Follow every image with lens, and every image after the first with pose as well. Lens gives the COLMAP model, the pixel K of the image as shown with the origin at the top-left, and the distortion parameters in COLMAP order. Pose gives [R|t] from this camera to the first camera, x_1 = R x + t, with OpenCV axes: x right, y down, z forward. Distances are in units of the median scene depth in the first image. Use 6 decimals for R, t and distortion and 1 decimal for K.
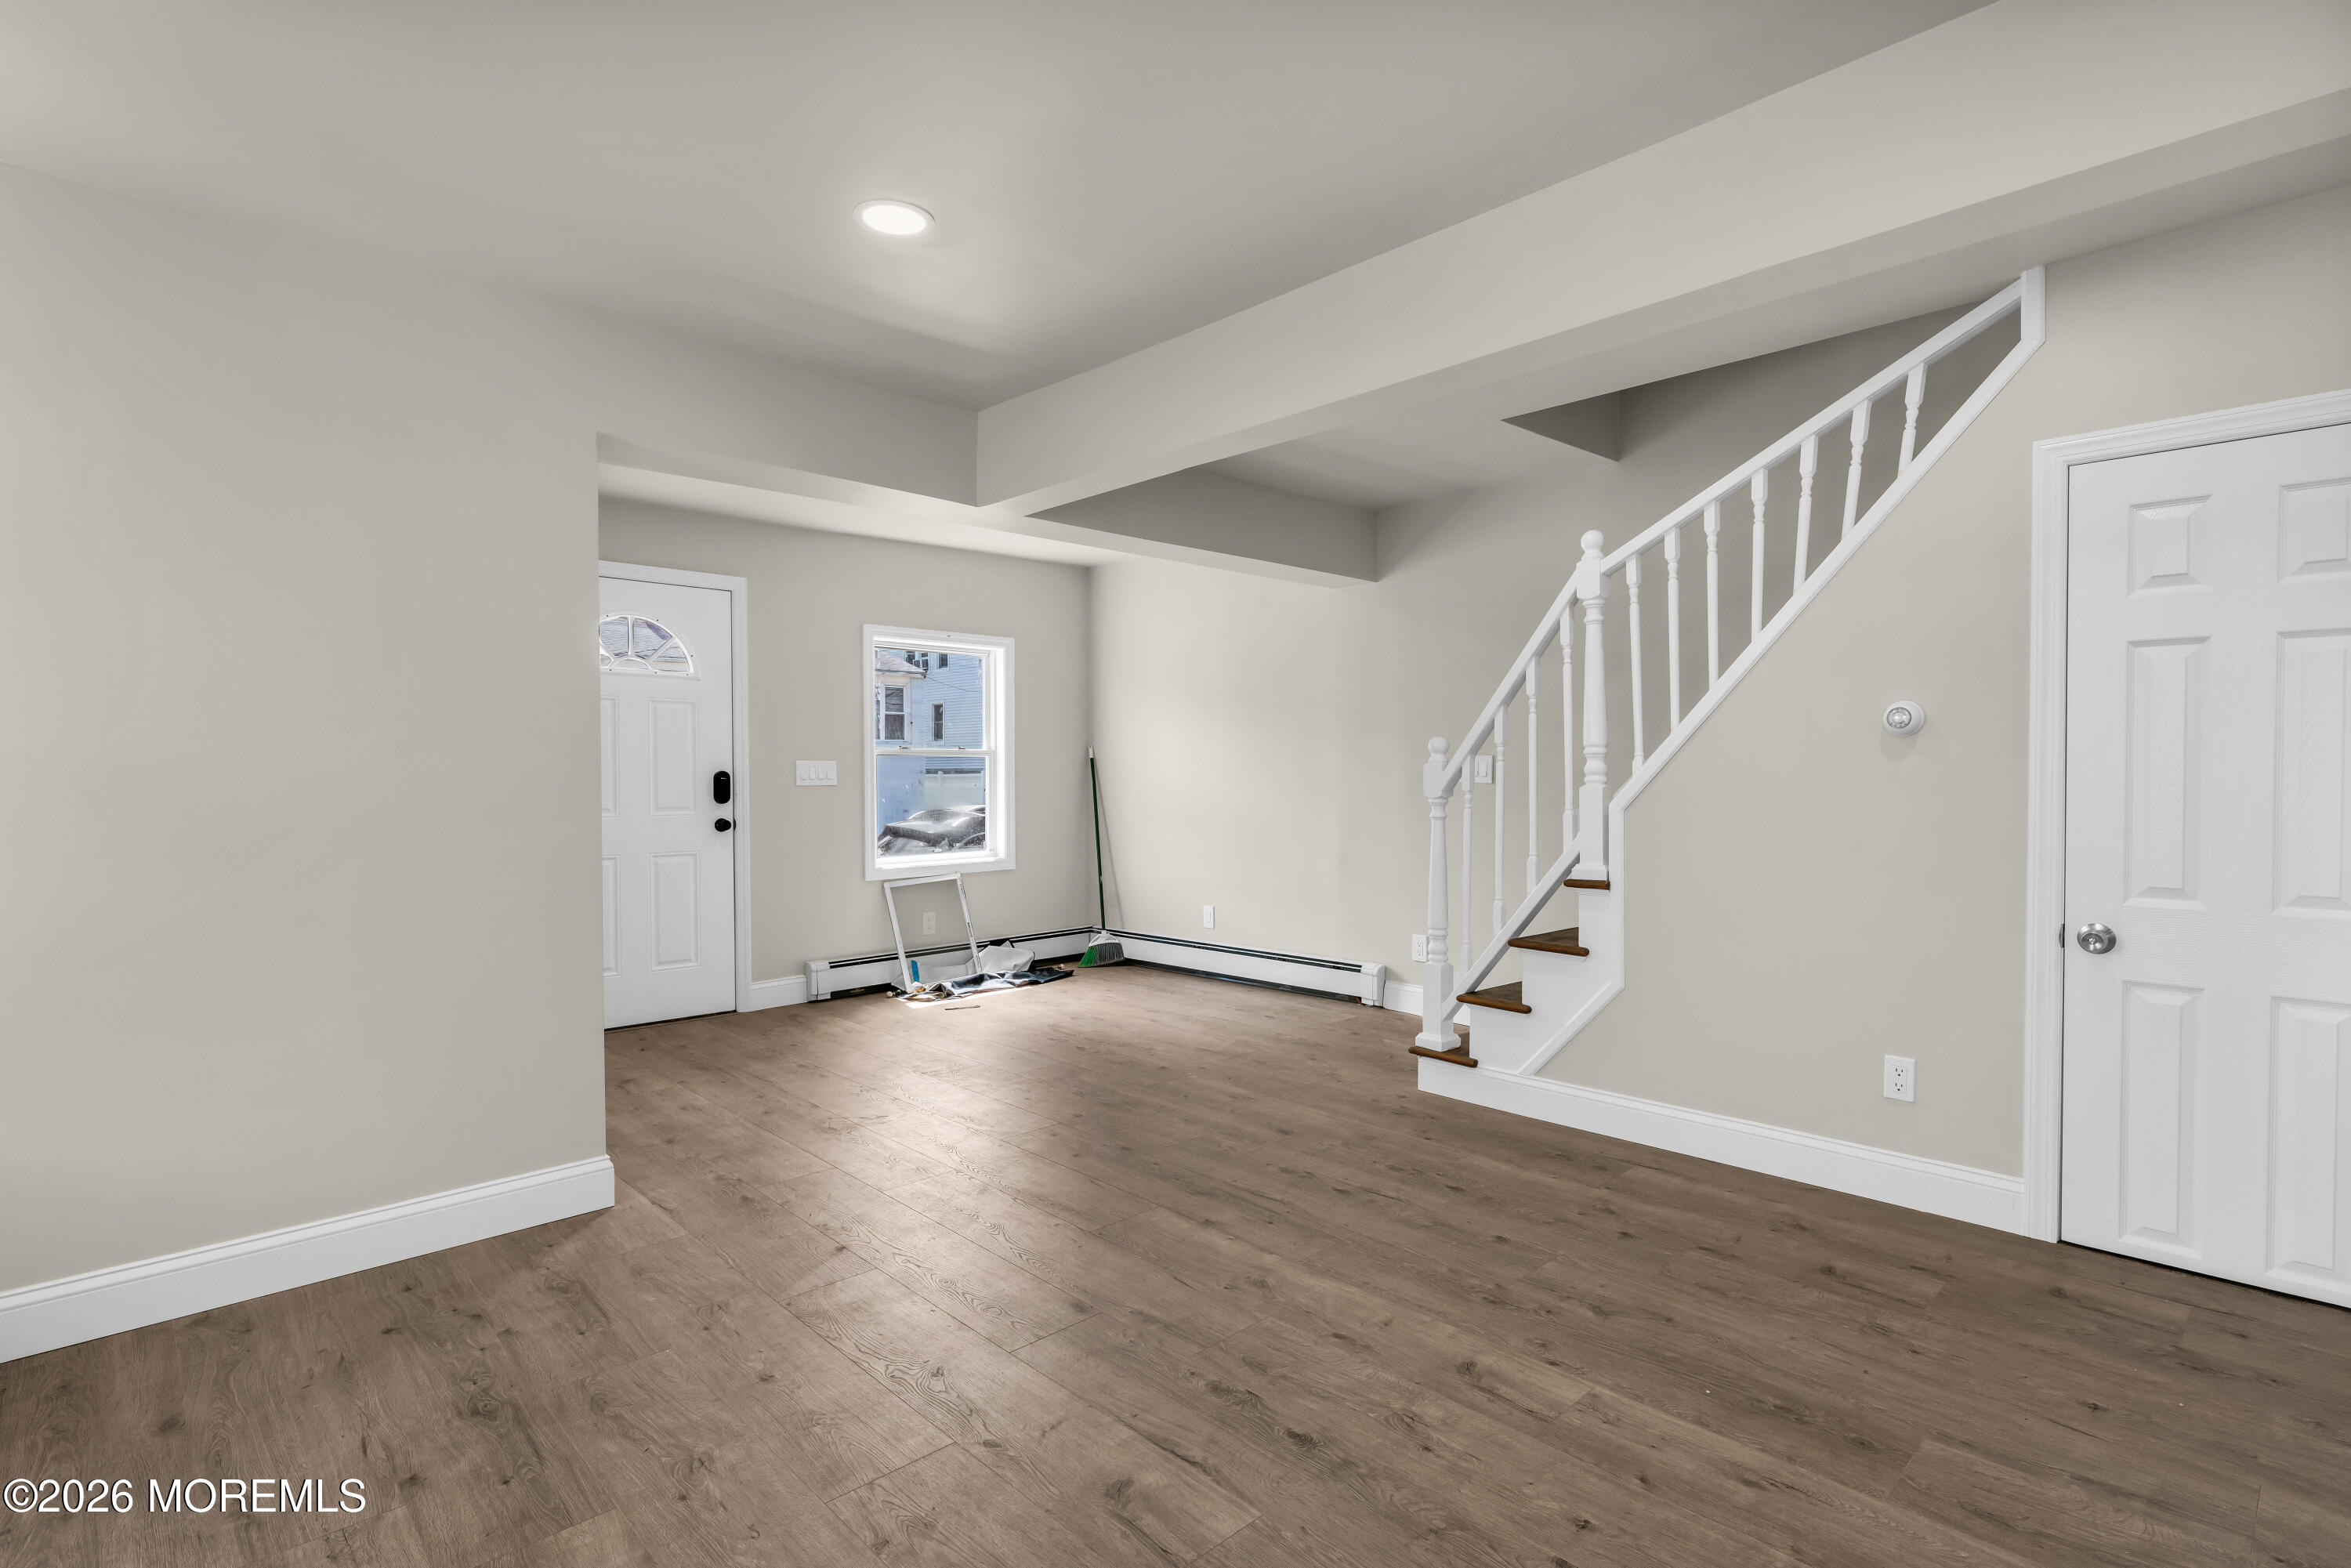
lens RADIAL K [[1068.2, 0, 1193.3], [0, 1068.2, 784.6], [0, 0, 1]] dist [-0.025937, -0.000241]
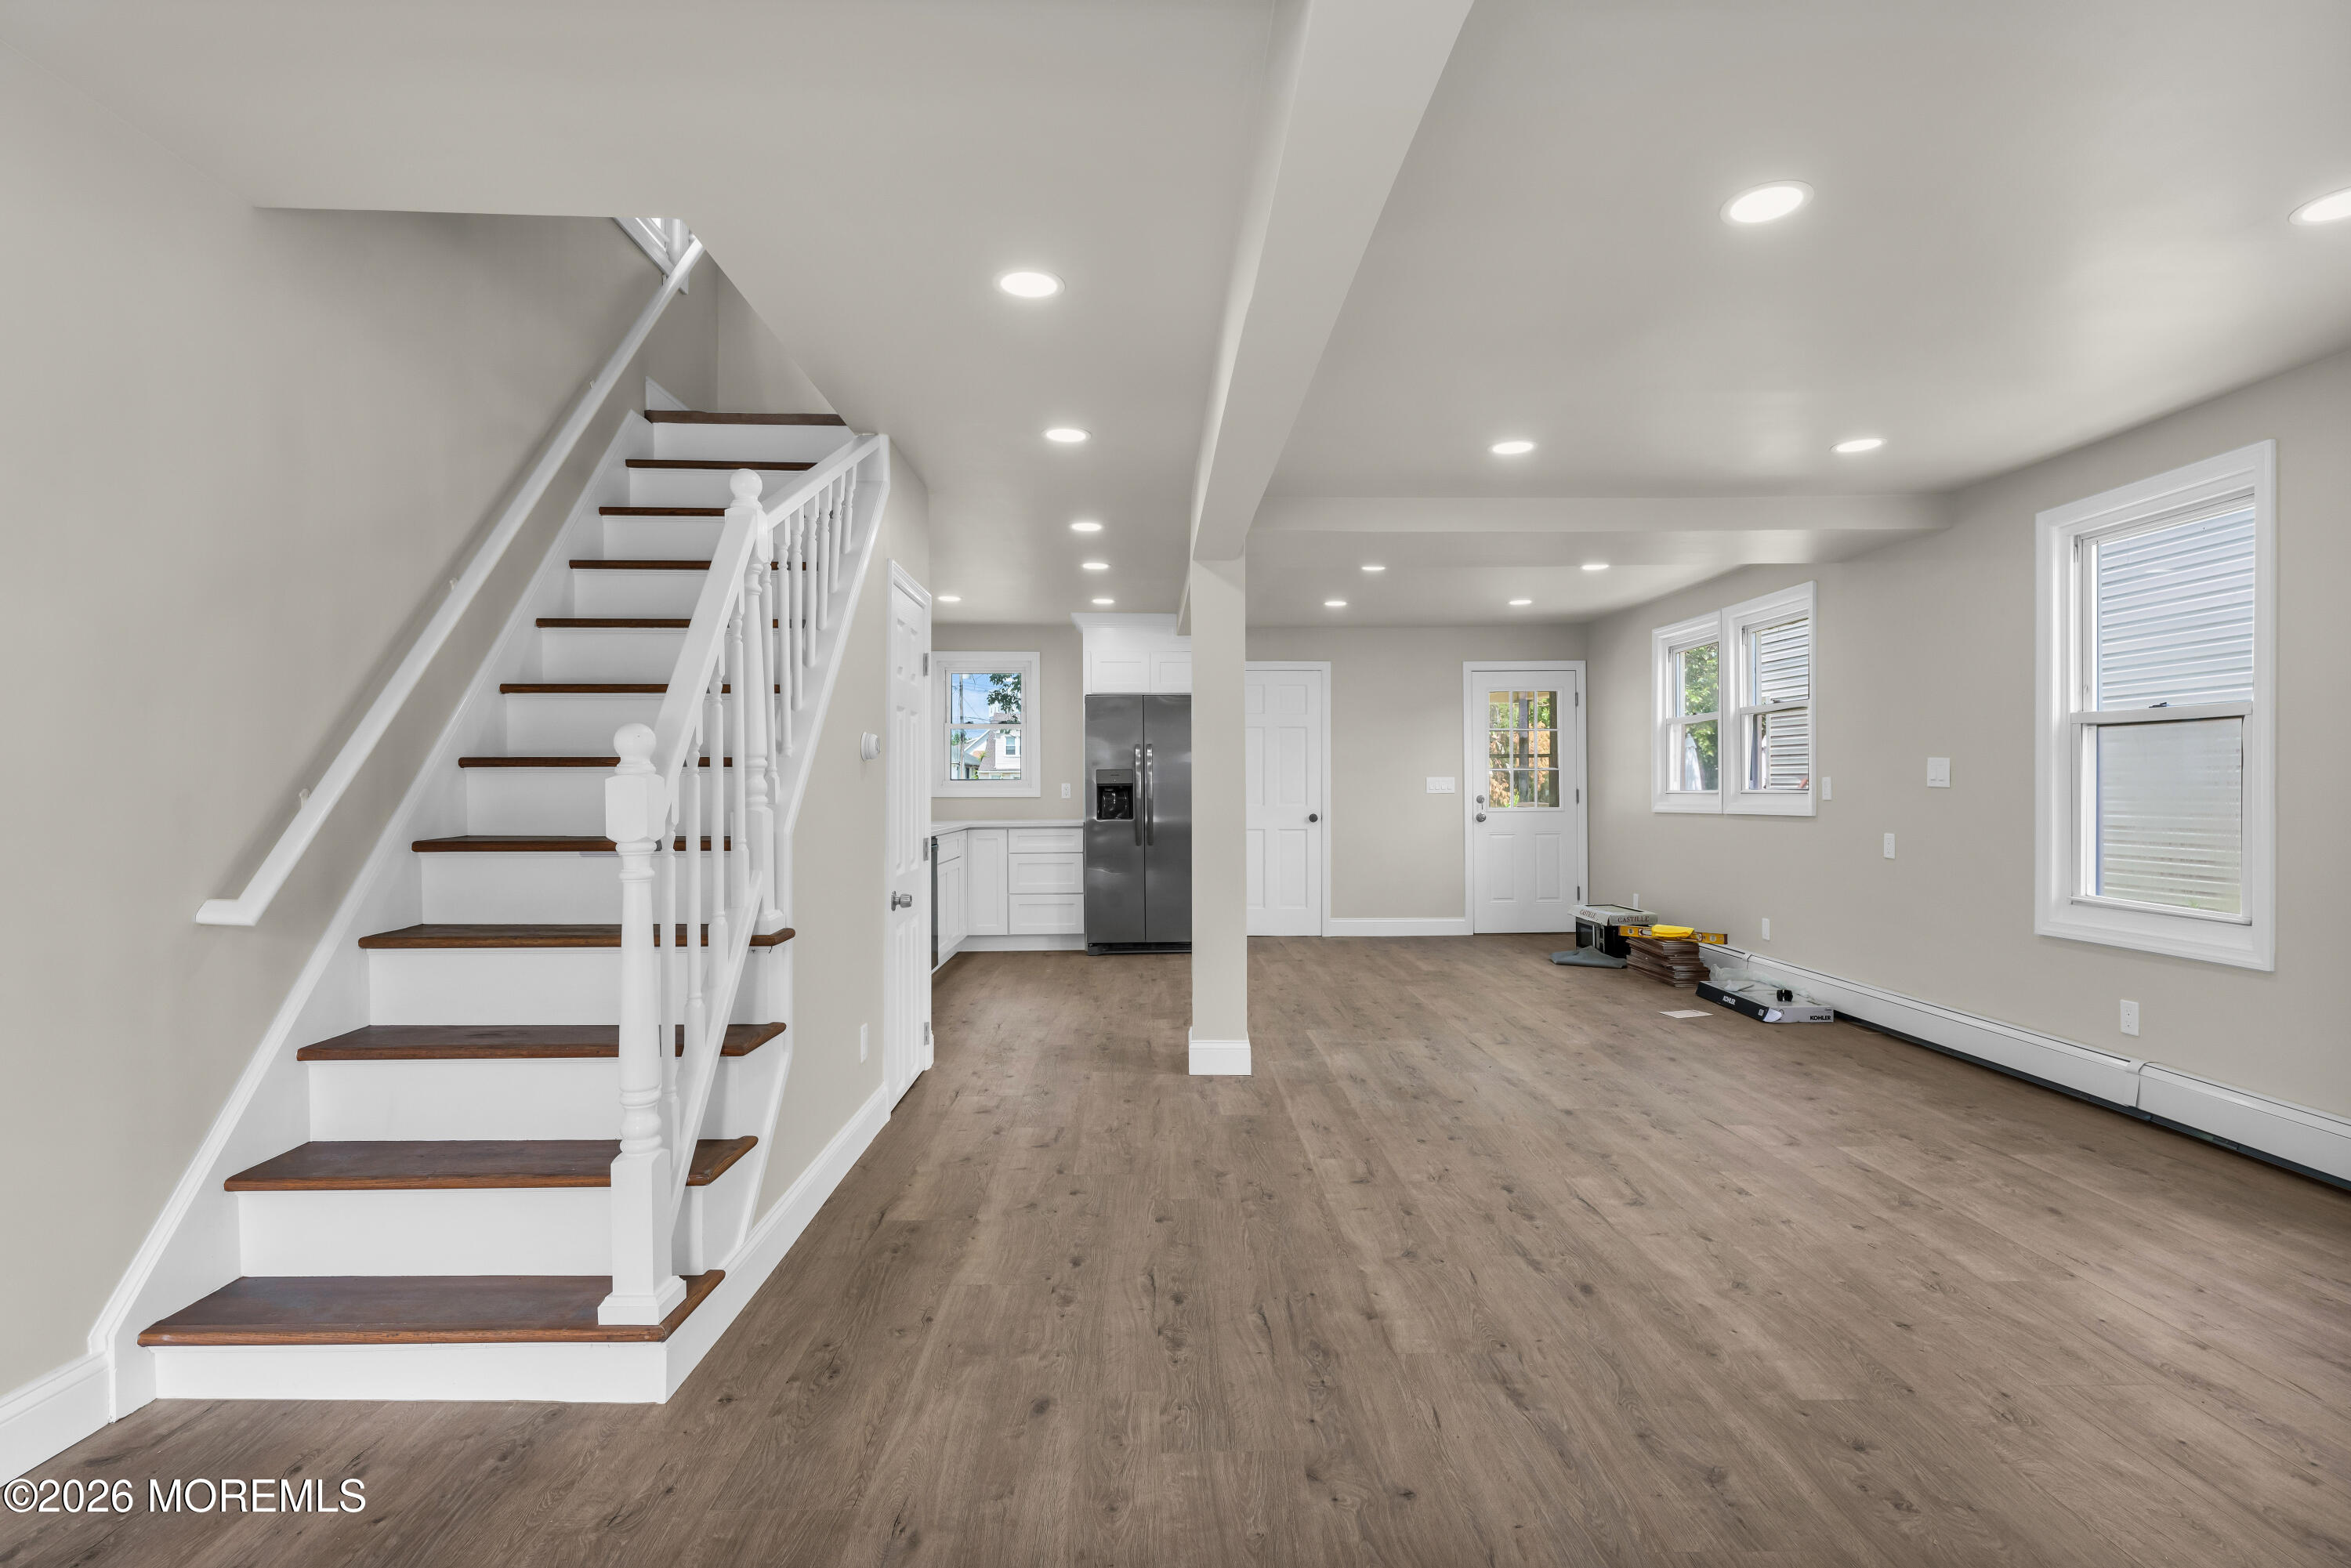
lens RADIAL K [[1068.2, 0, 1184.2], [0, 1068.2, 785.5], [0, 0, 1]] dist [-0.025937, -0.000241]
pose [[-0.709355, 0.009308, 0.704790, -0.534958], [0.021319, 0.999739, 0.008254, -0.021170], [-0.704529, 0.020880, -0.709368, 1.899434]]
